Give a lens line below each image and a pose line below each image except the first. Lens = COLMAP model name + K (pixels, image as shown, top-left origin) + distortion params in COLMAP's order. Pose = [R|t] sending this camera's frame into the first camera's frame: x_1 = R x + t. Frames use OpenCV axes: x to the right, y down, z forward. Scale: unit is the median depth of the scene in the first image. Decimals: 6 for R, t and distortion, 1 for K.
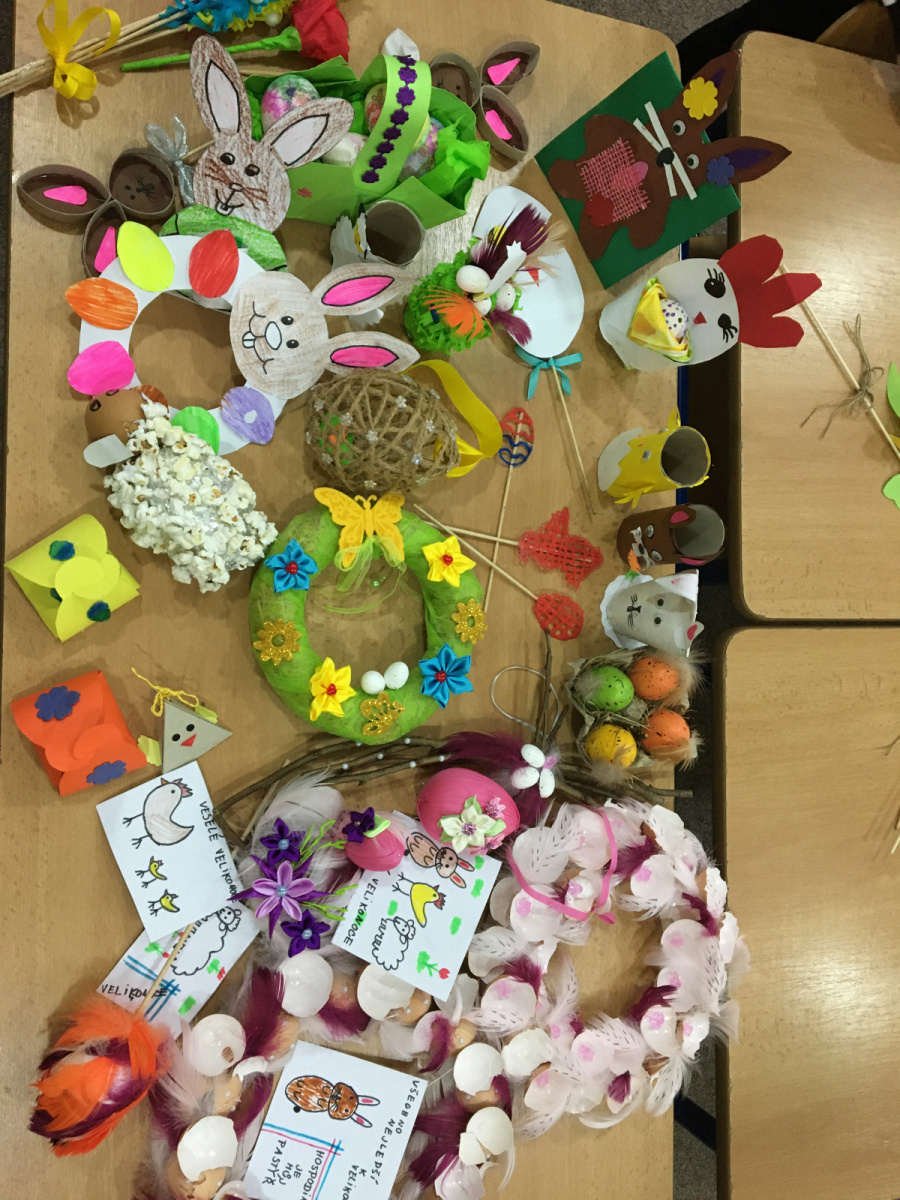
lens RADIAL K [[1012.2, 0, 448.2], [0, 1012.2, 596.2], [0, 0, 1]] dist [0.071381, -0.102012]
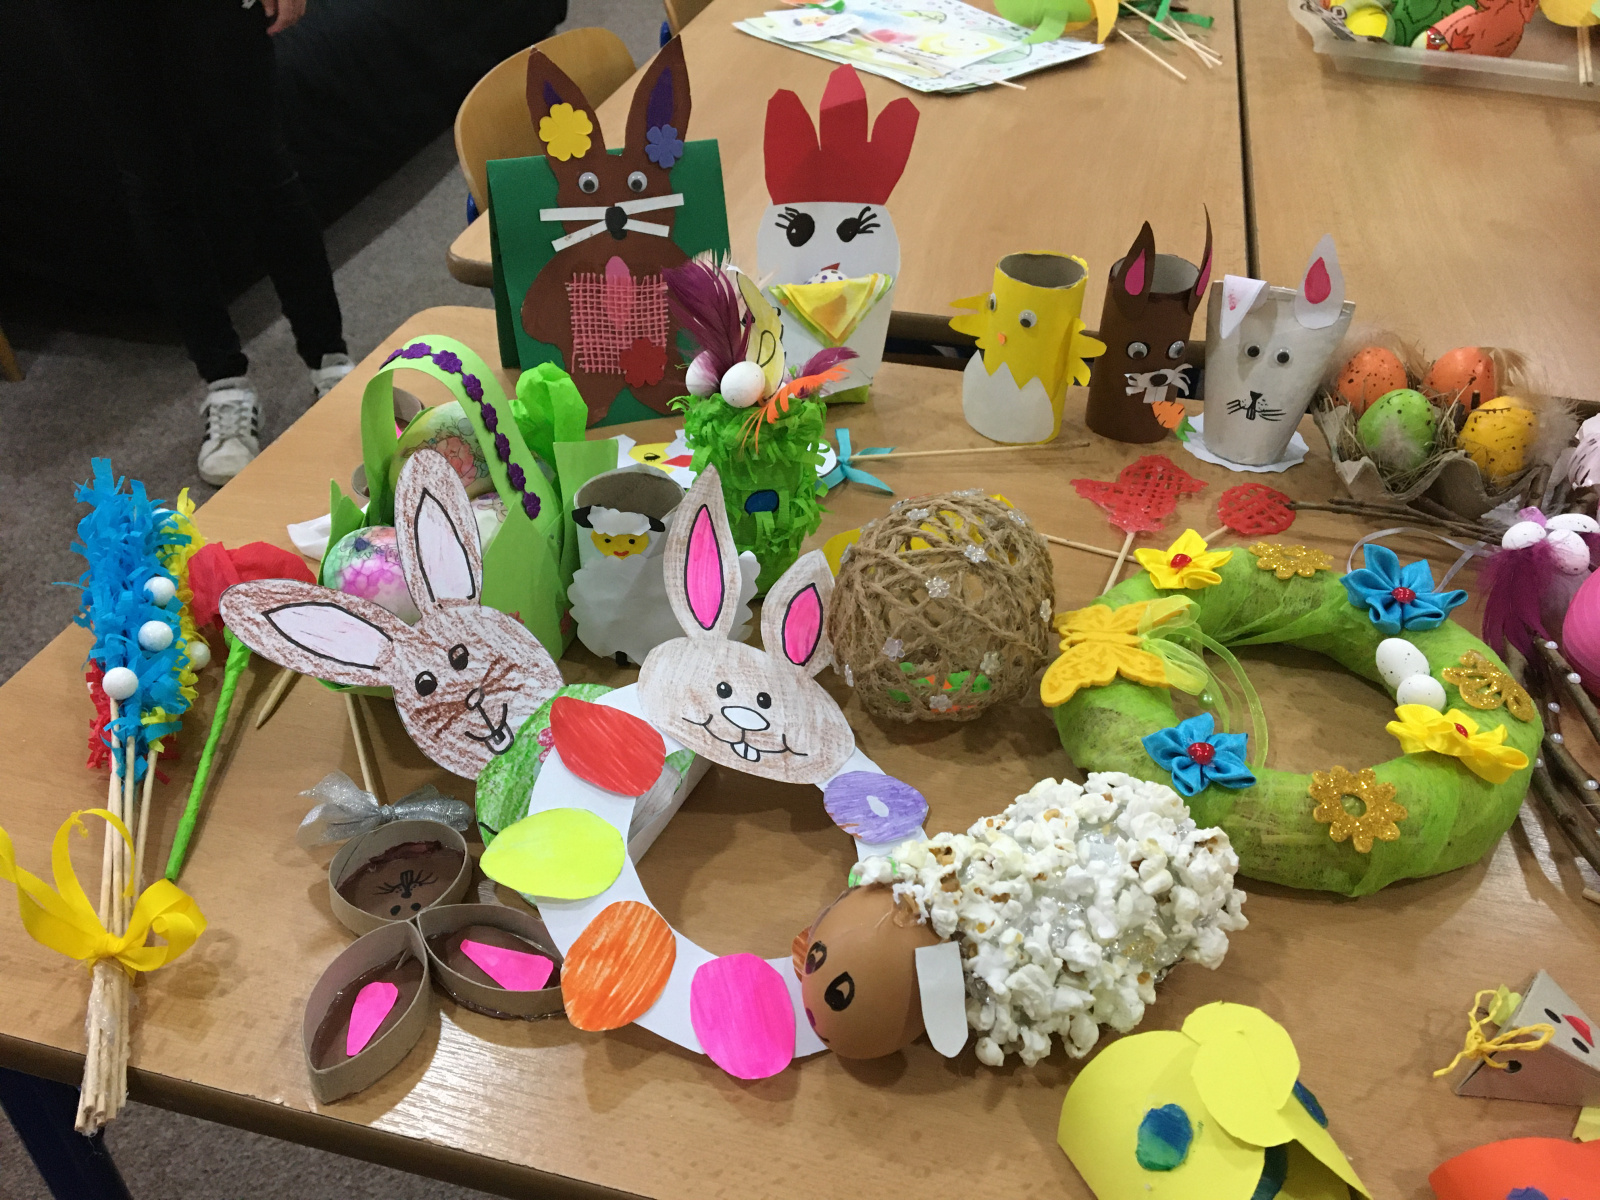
lens RADIAL K [[1349.6, 0, 797.9], [0, 1349.6, 594.4], [0, 0, 1]] dist [0.071381, -0.102012]
pose [[0.218750, -0.845227, 0.487585, -0.452692], [0.973972, 0.158720, -0.161821, -0.123866], [0.059386, 0.510293, 0.857948, 0.359371]]
